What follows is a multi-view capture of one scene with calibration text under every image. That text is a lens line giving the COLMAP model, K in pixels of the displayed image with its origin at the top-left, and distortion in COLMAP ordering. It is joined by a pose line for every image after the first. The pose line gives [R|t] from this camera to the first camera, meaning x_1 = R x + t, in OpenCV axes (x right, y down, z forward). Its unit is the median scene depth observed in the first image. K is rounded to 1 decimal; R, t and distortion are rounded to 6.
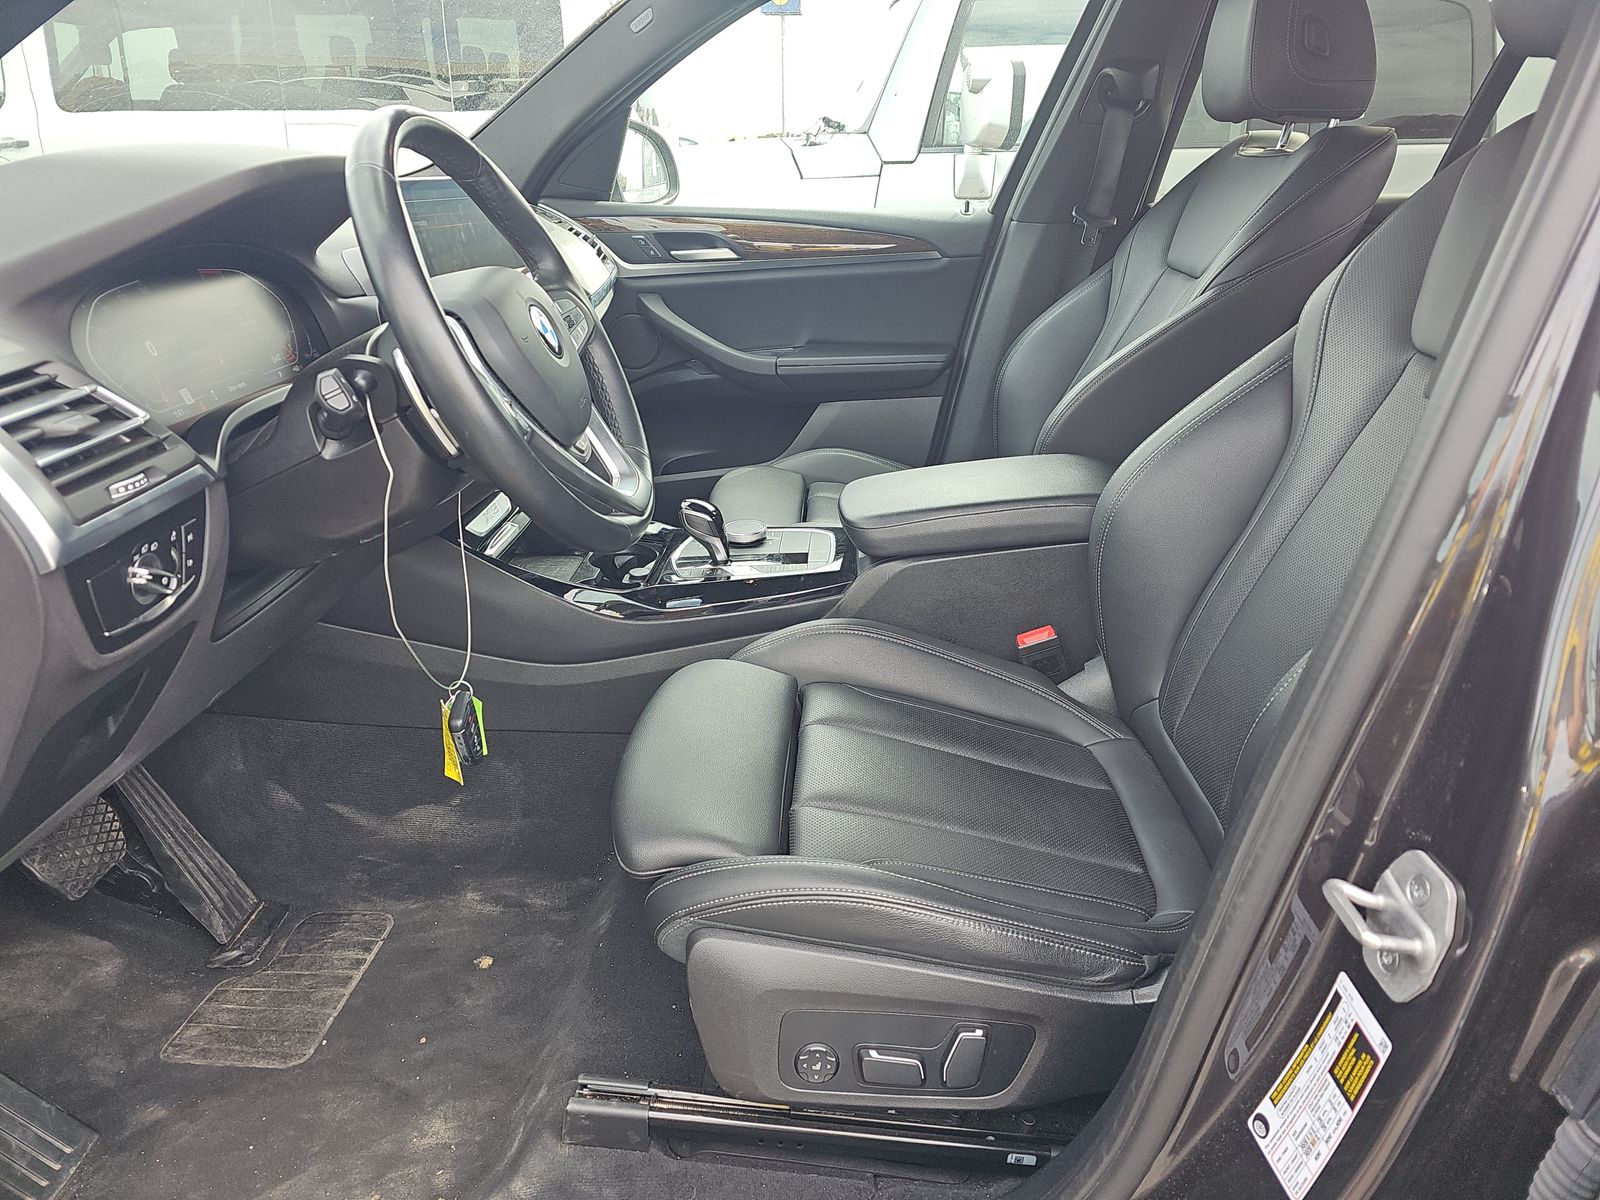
lens RADIAL K [[1068.0, 0, 799.6], [0, 1068.0, 610.3], [0, 0, 1]] dist [0.022619, -0.010523]
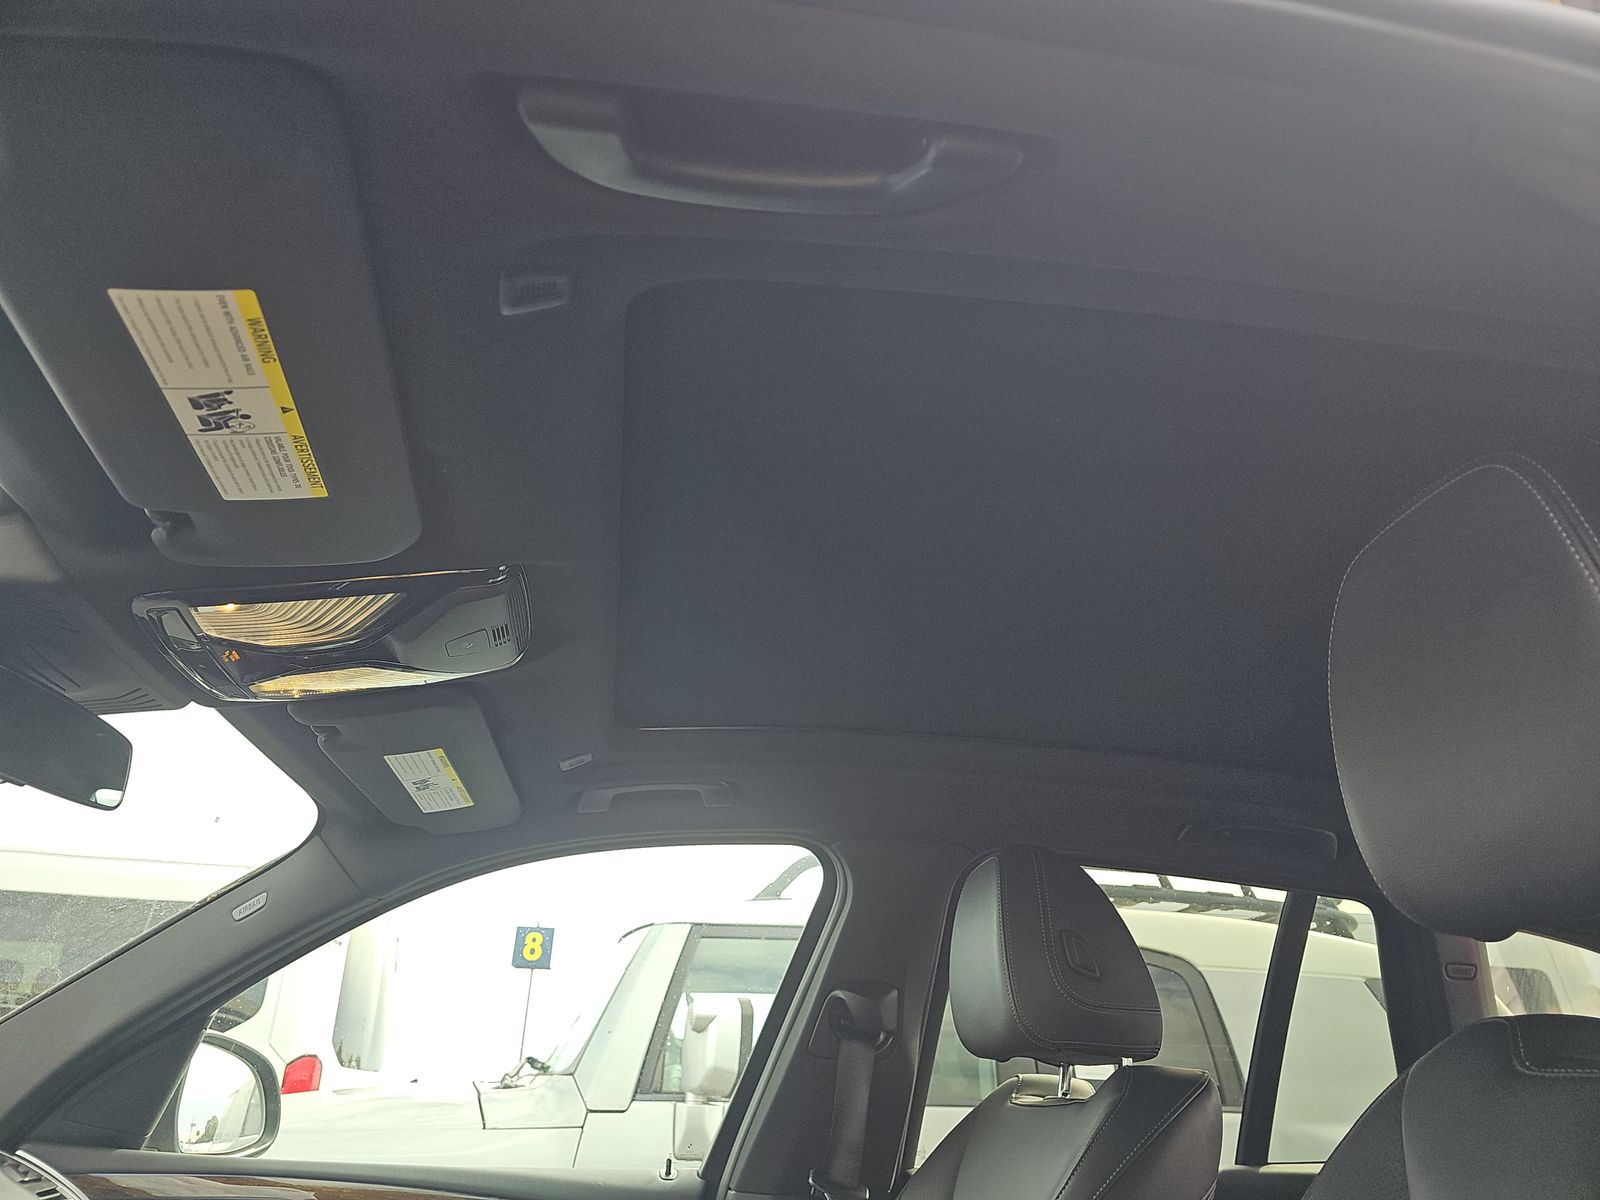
lens RADIAL K [[1068.0, 0, 792.3], [0, 1068.0, 608.1], [0, 0, 1]] dist [0.022619, -0.010523]
pose [[0.979385, 0.111498, 0.168441, 0.072350], [0.052043, 0.666437, -0.743743, -0.082336], [-0.195181, 0.737177, 0.646896, 0.229892]]
